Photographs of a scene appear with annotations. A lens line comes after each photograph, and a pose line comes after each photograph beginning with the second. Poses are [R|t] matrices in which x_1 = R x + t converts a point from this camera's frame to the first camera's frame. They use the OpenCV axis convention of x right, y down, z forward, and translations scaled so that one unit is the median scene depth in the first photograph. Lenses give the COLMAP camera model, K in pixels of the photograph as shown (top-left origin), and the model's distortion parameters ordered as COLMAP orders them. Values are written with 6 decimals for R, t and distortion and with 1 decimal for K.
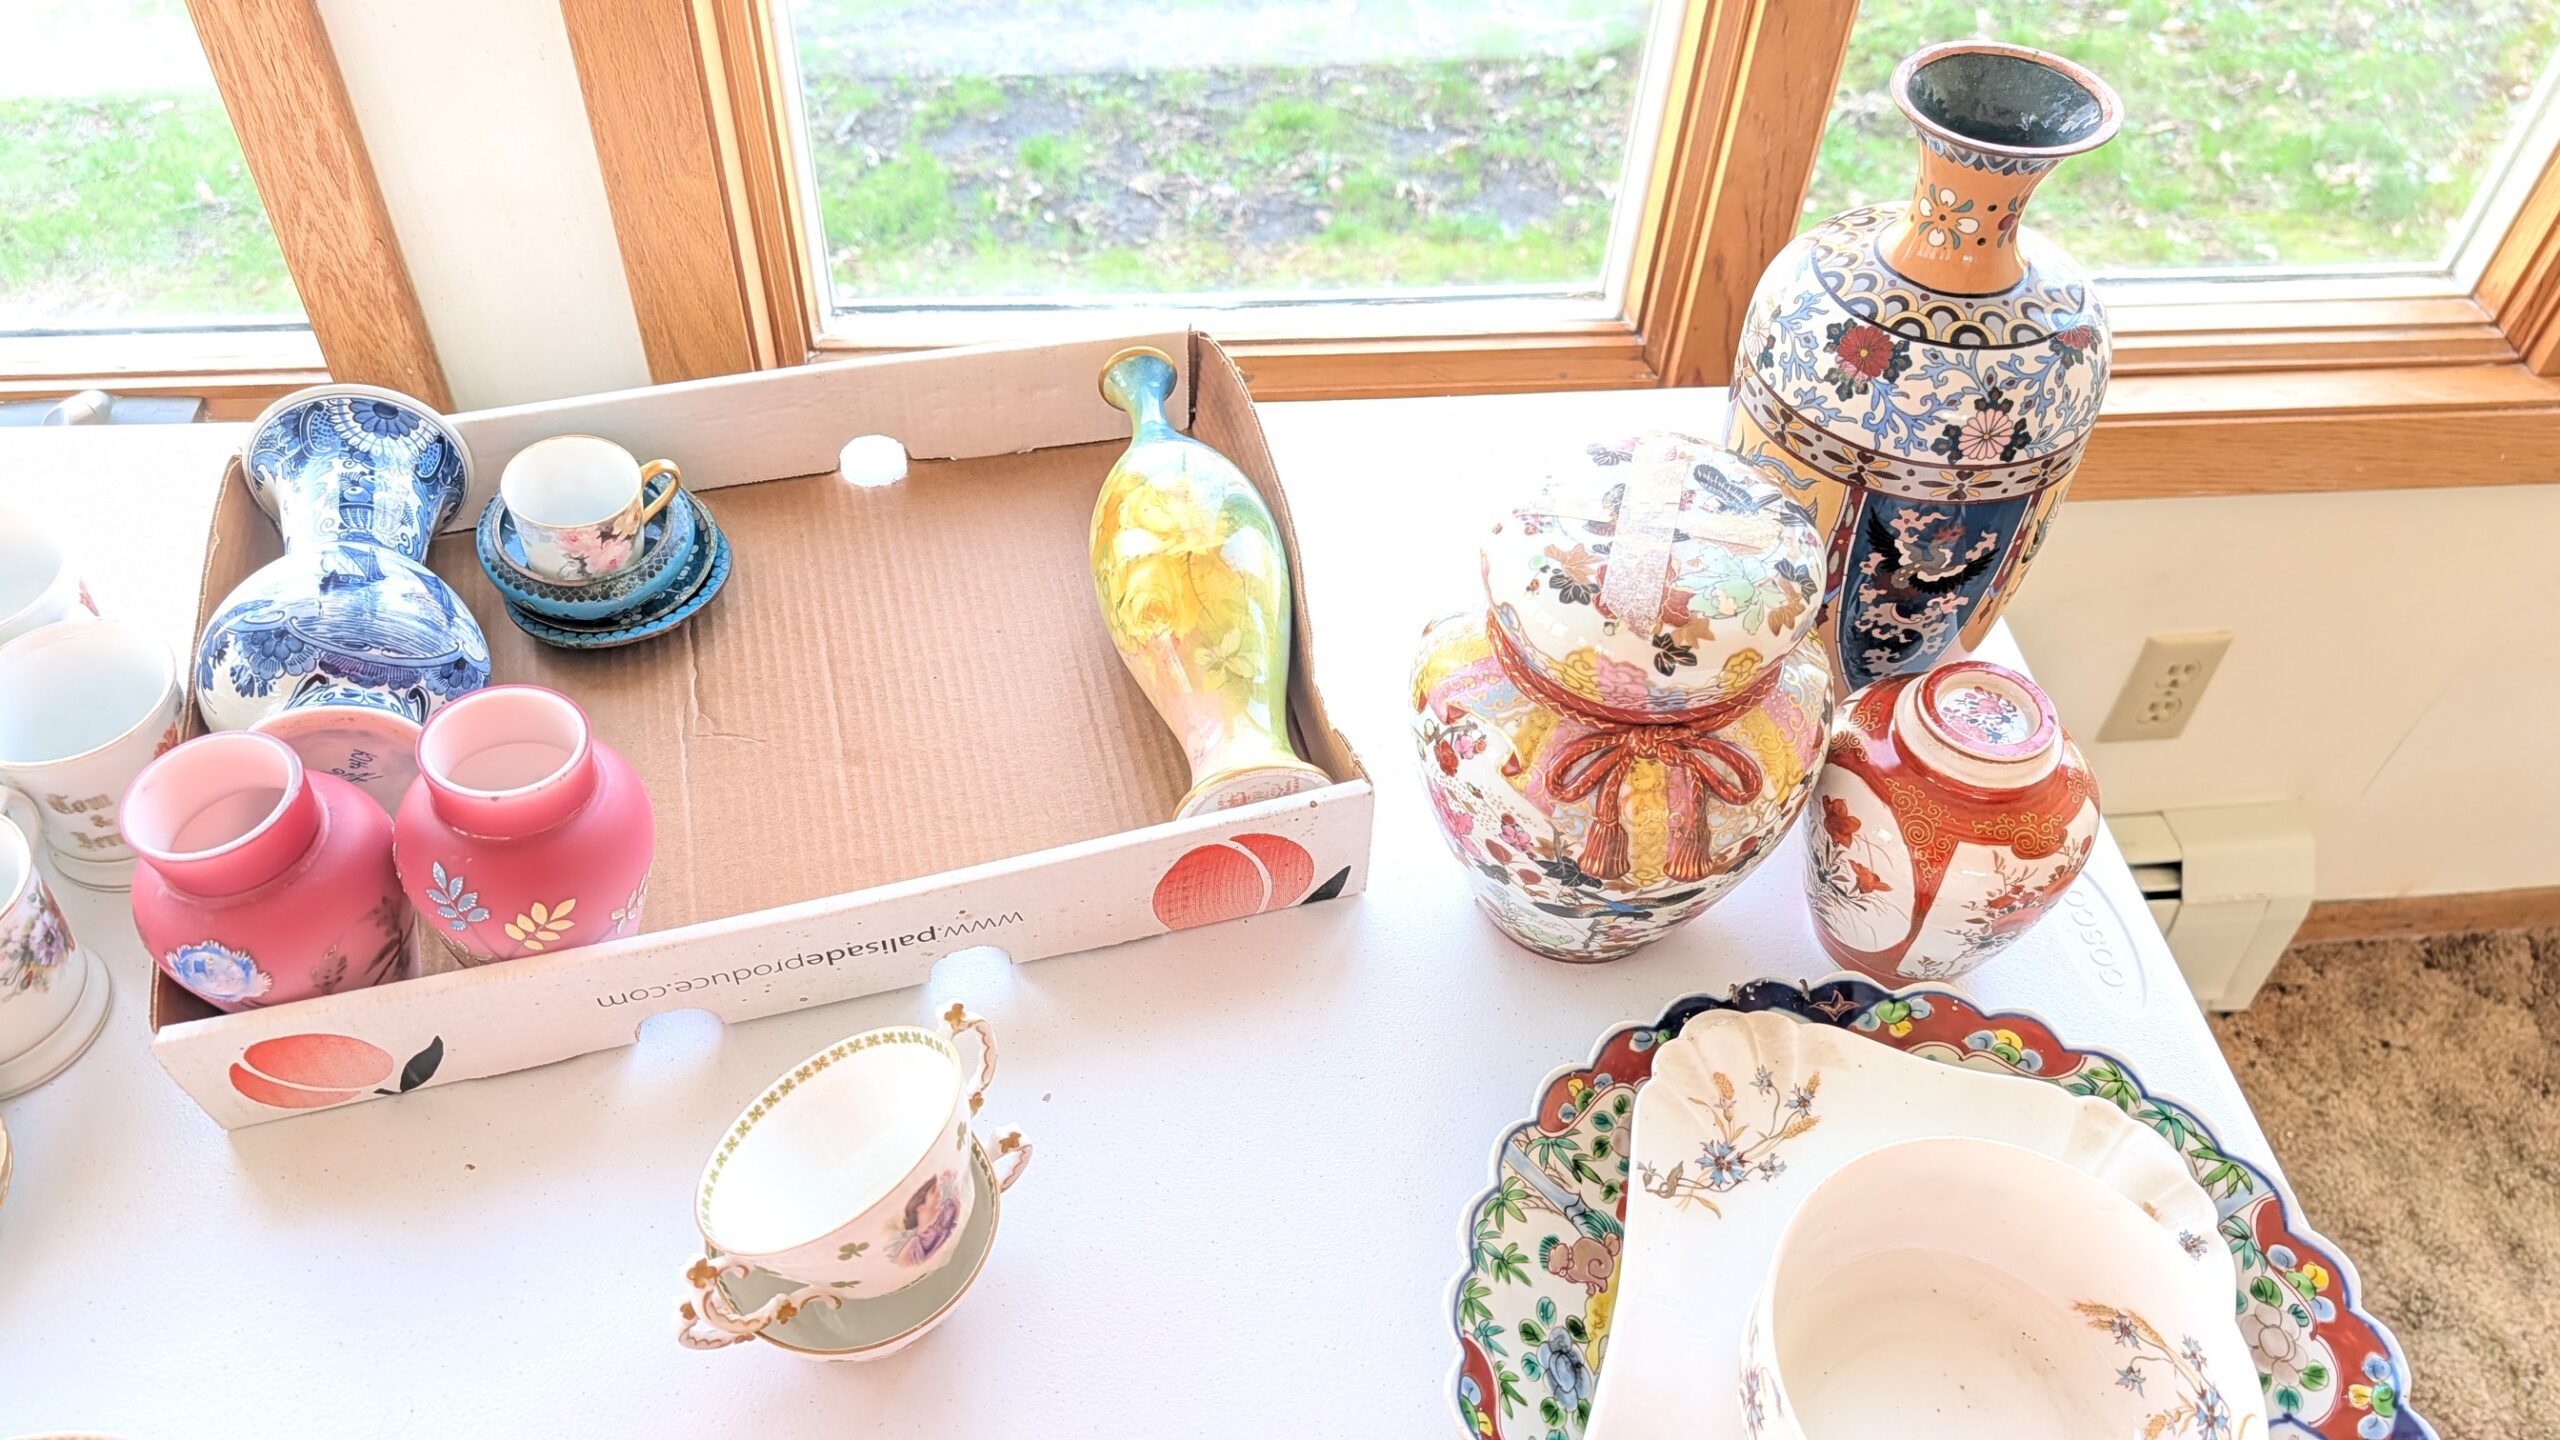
lens RADIAL K [[1742.3, 0, 1292.5], [0, 1742.3, 680.1], [0, 0, 1]] dist [0.000432, -0.007719]
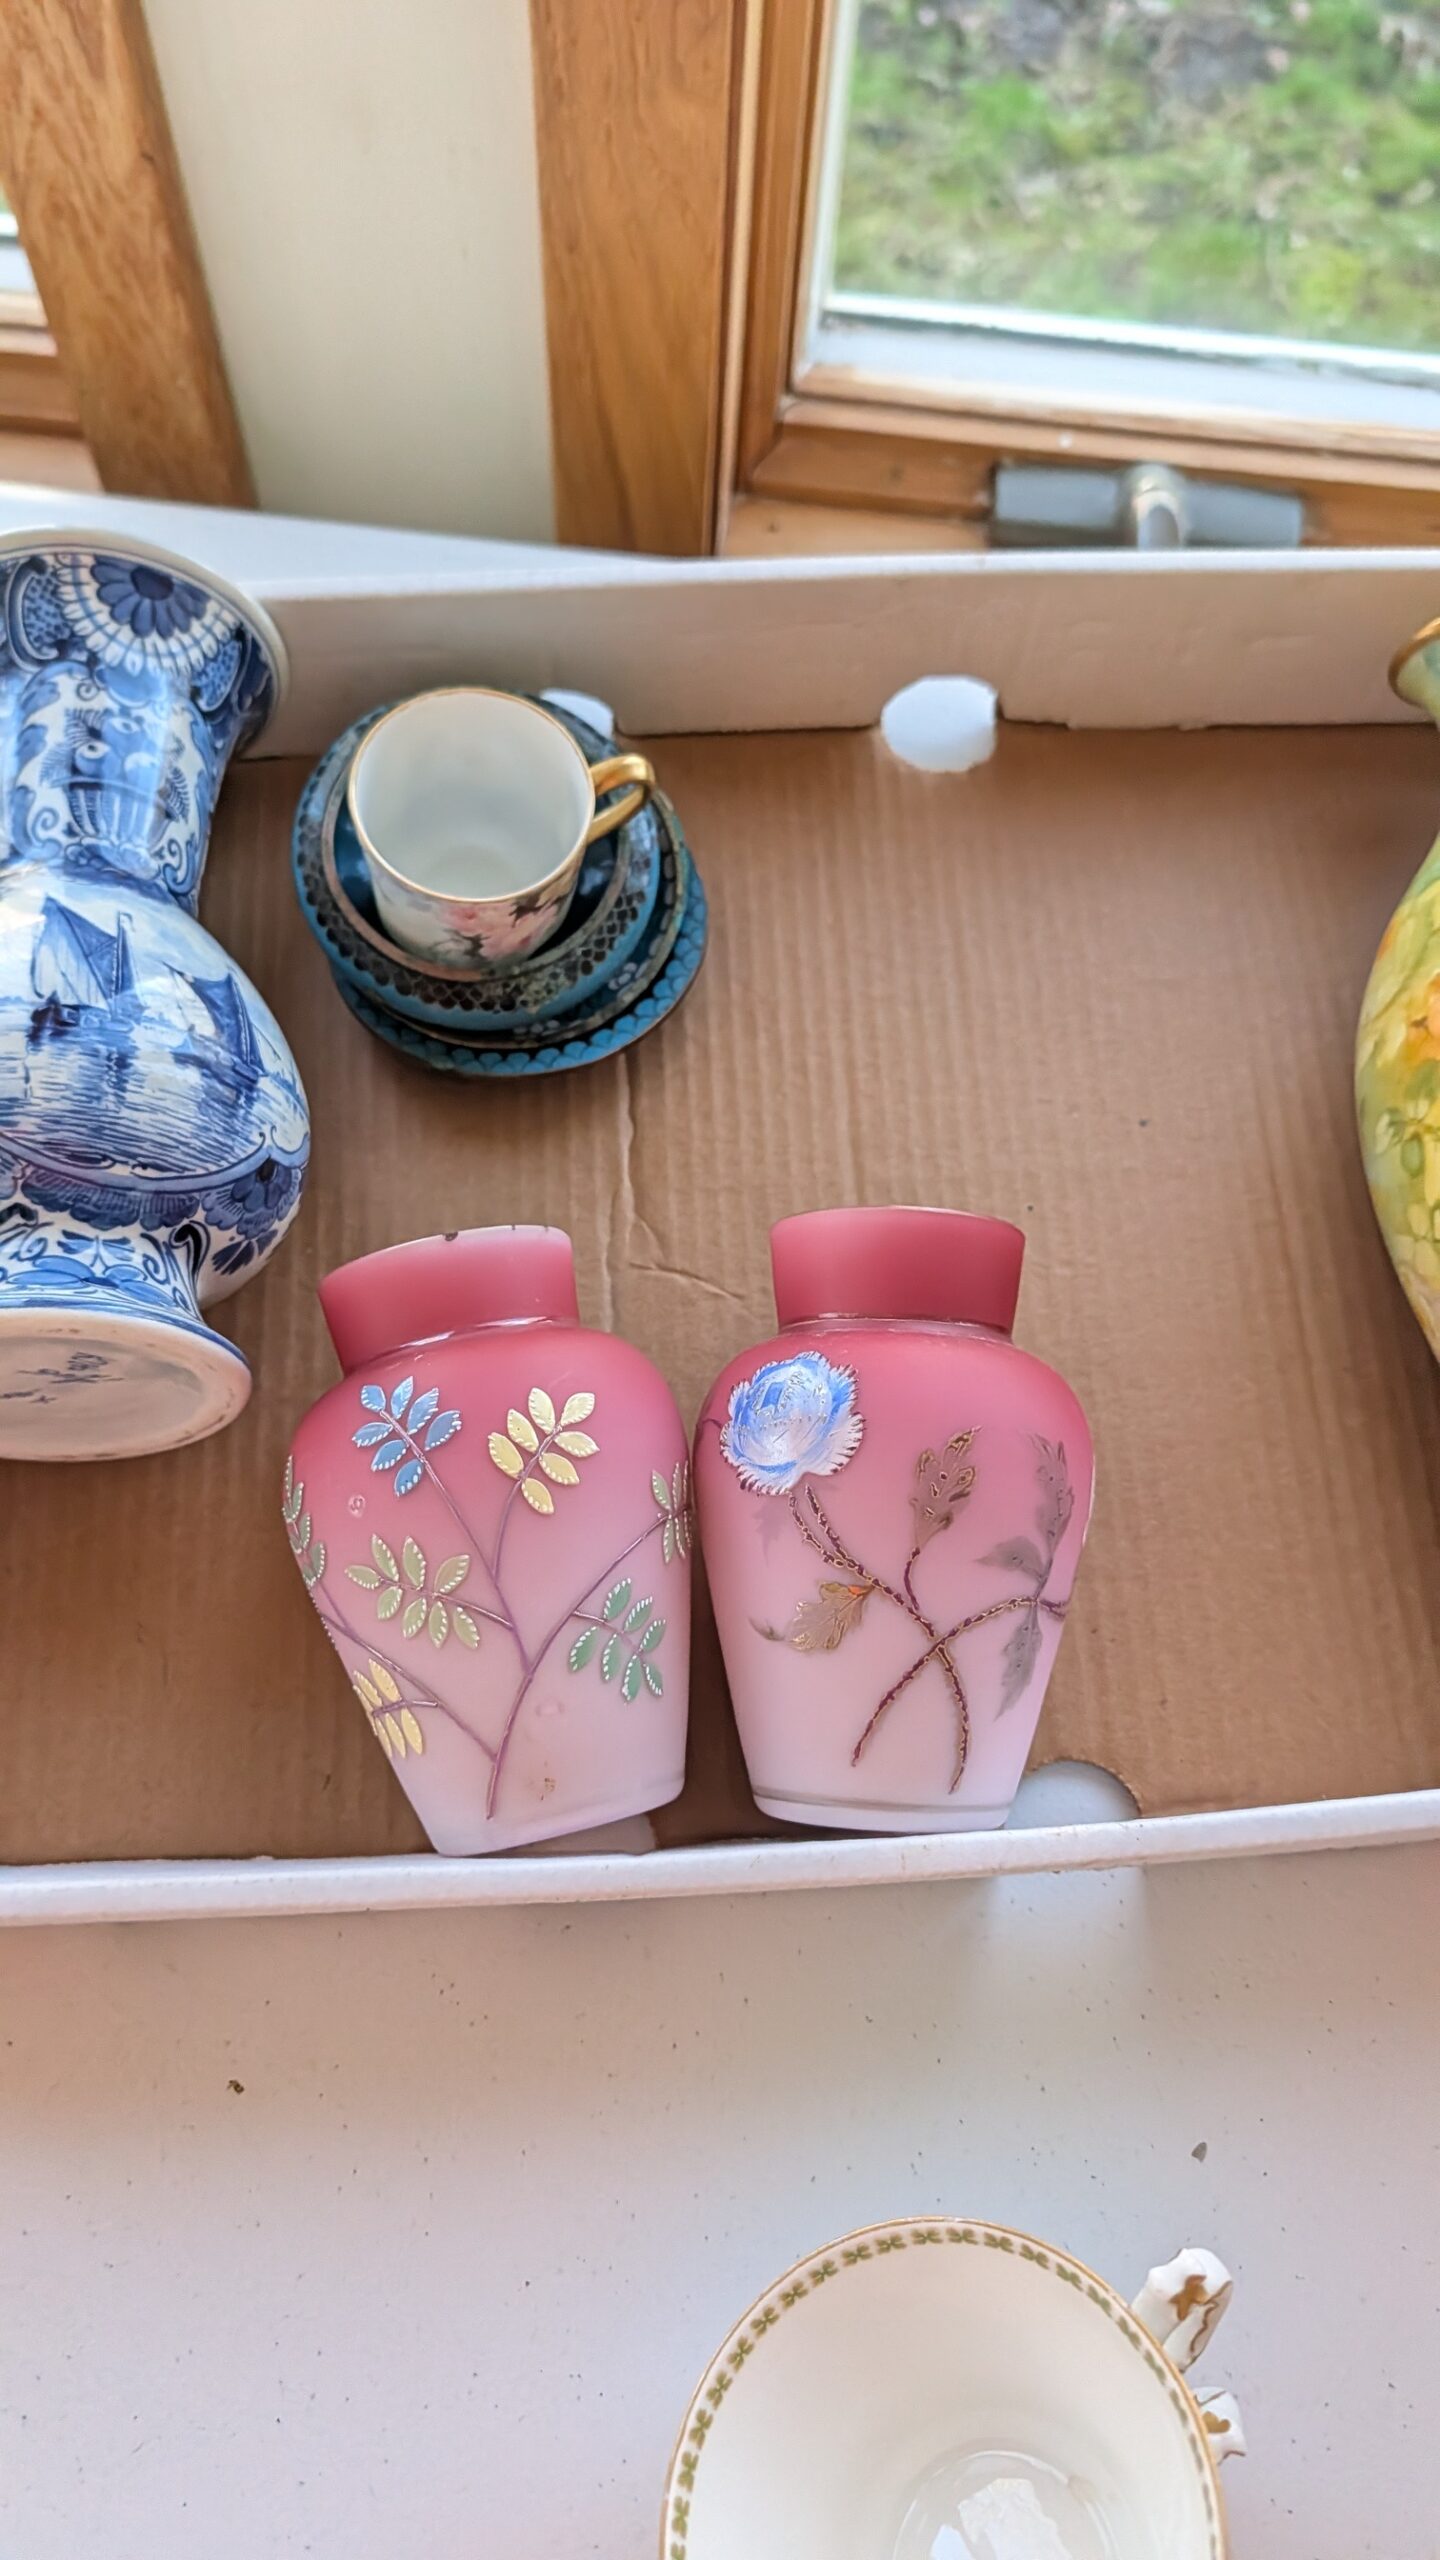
lens RADIAL K [[1875.3, 0, 735.7], [0, 1875.3, 1261.0], [0, 0, 1]] dist [0.053216, -0.075542]
pose [[0.972978, 0.196997, -0.120443, -0.177441], [-0.148620, 0.933519, 0.326273, -0.137437], [0.176710, -0.299556, 0.937571, 0.319637]]
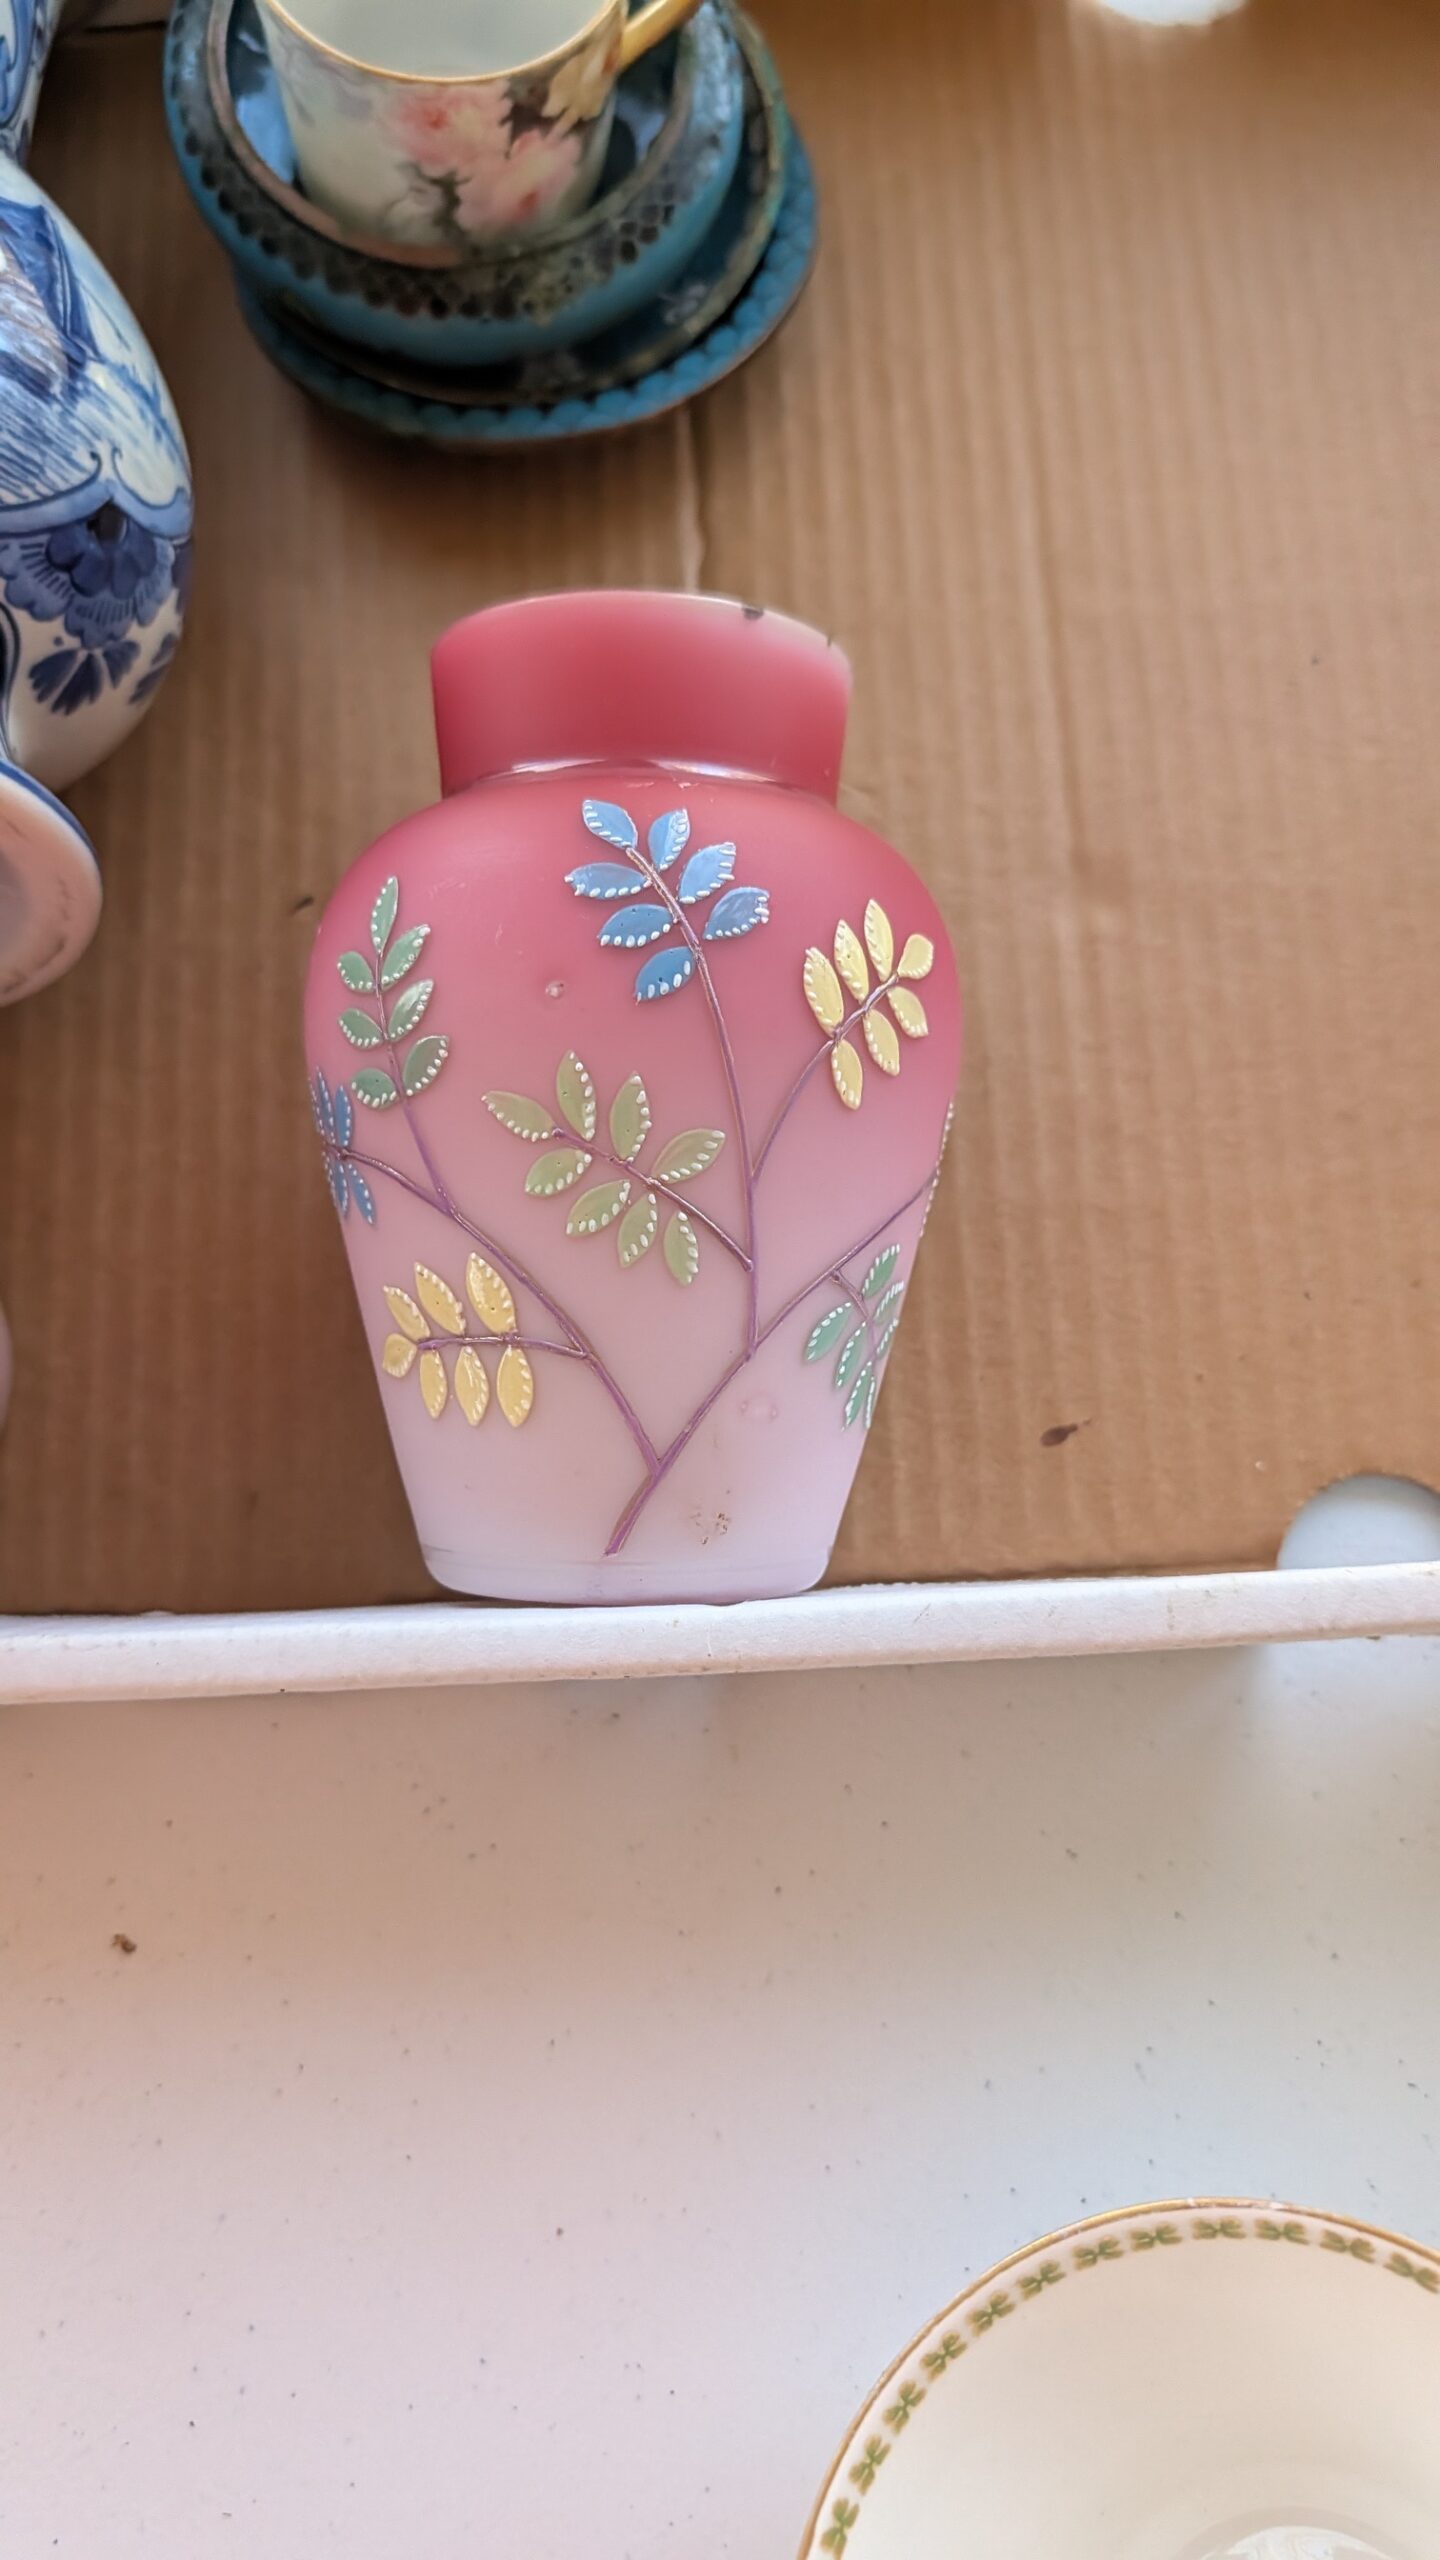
lens RADIAL K [[2014.3, 0, 720.0], [0, 2014.3, 1280.0], [0, 0, 1]] dist [0.002324, -0.001559]
pose [[0.968210, 0.210907, -0.134491, -0.194279], [-0.130819, 0.885216, 0.446407, -0.046991], [0.213204, -0.414622, 0.884665, 0.431816]]
